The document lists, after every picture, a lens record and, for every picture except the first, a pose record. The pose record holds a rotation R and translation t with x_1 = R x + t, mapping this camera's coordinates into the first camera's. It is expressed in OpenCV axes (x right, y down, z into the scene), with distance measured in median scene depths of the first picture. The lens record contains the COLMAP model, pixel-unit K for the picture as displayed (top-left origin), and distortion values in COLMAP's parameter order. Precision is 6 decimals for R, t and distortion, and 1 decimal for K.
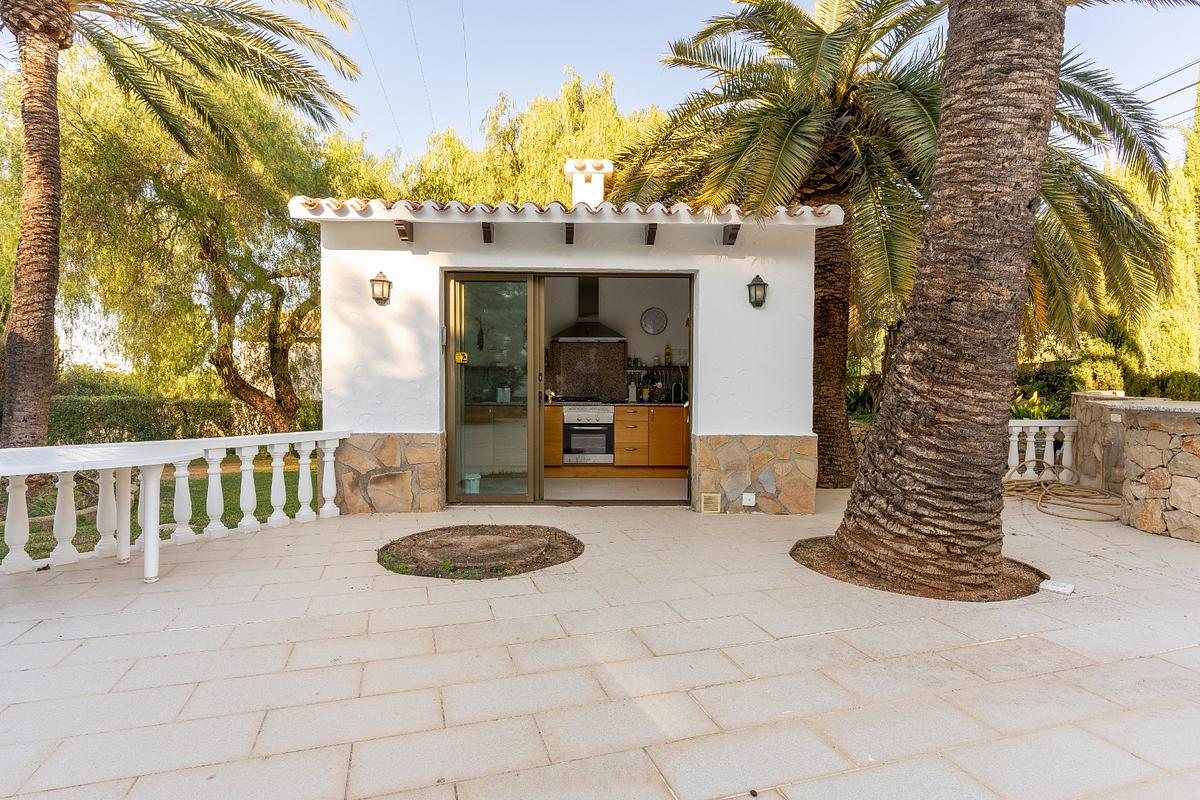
lens RADIAL K [[628.5, 0, 599.0], [0, 628.5, 394.3], [0, 0, 1]] dist [-0.001160, -0.000184]
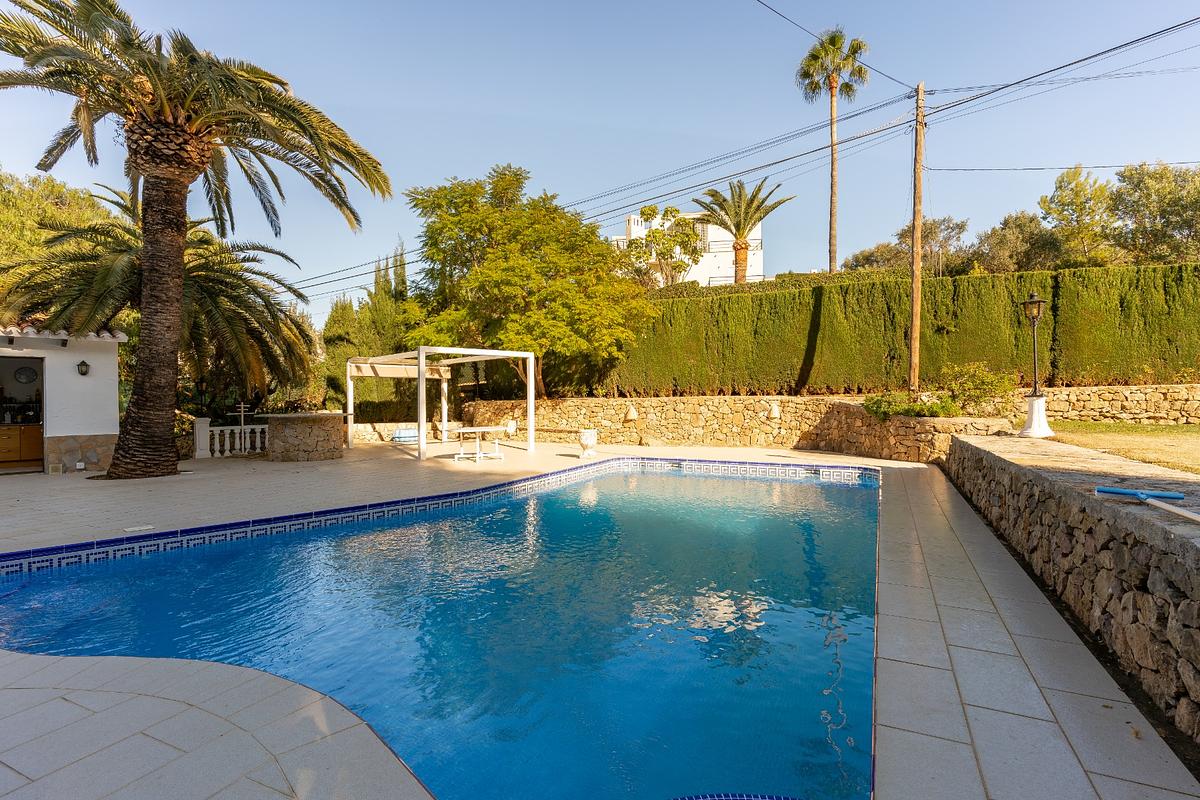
lens RADIAL K [[572.8, 0, 595.3], [0, 572.8, 402.2], [0, 0, 1]] dist [0.001284, -0.000994]
pose [[0.691916, -0.008979, 0.721922, 0.041275], [0.031109, 0.999365, -0.017386, 0.036129], [-0.721307, 0.034488, 0.691756, -1.390748]]
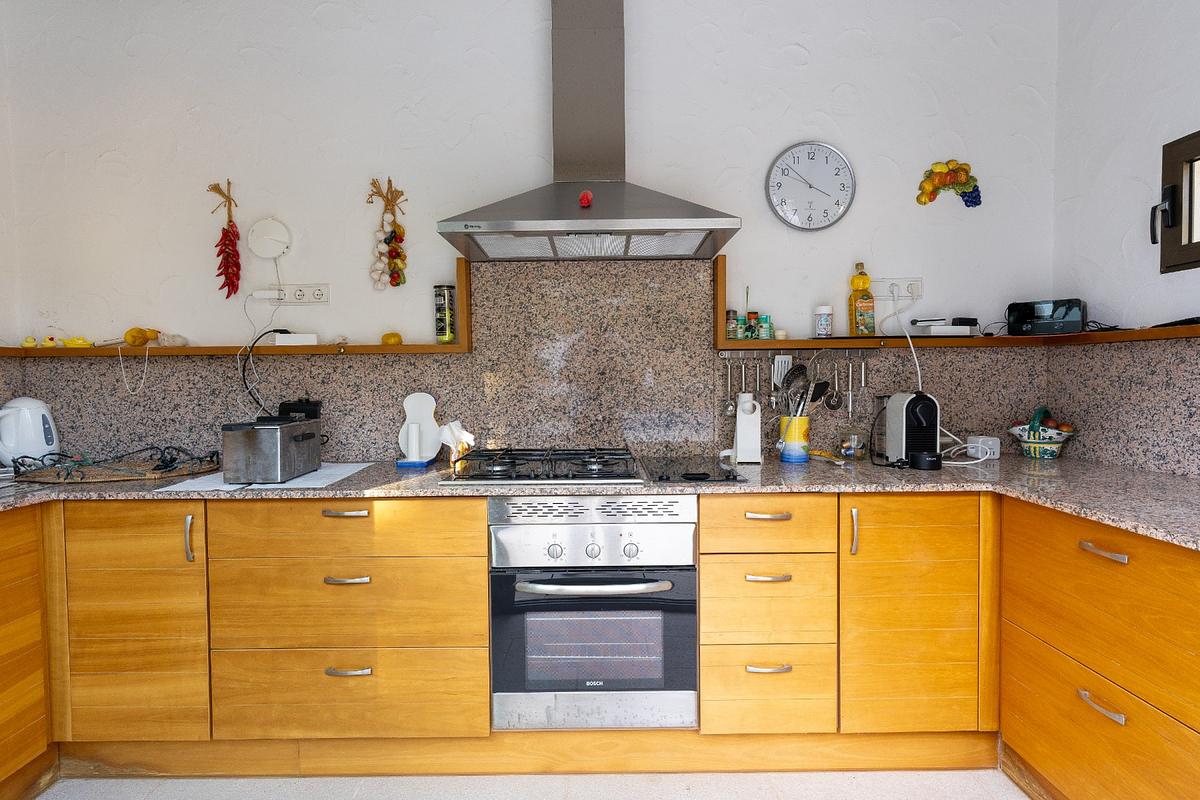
lens RADIAL K [[628.5, 0, 600.4], [0, 628.5, 397.3], [0, 0, 1]] dist [-0.001160, -0.000184]
pose [[0.999798, -0.012185, -0.015986, -0.010224], [0.012205, 0.999925, 0.001200, -0.022660], [0.015970, -0.001395, 0.999872, 0.847165]]
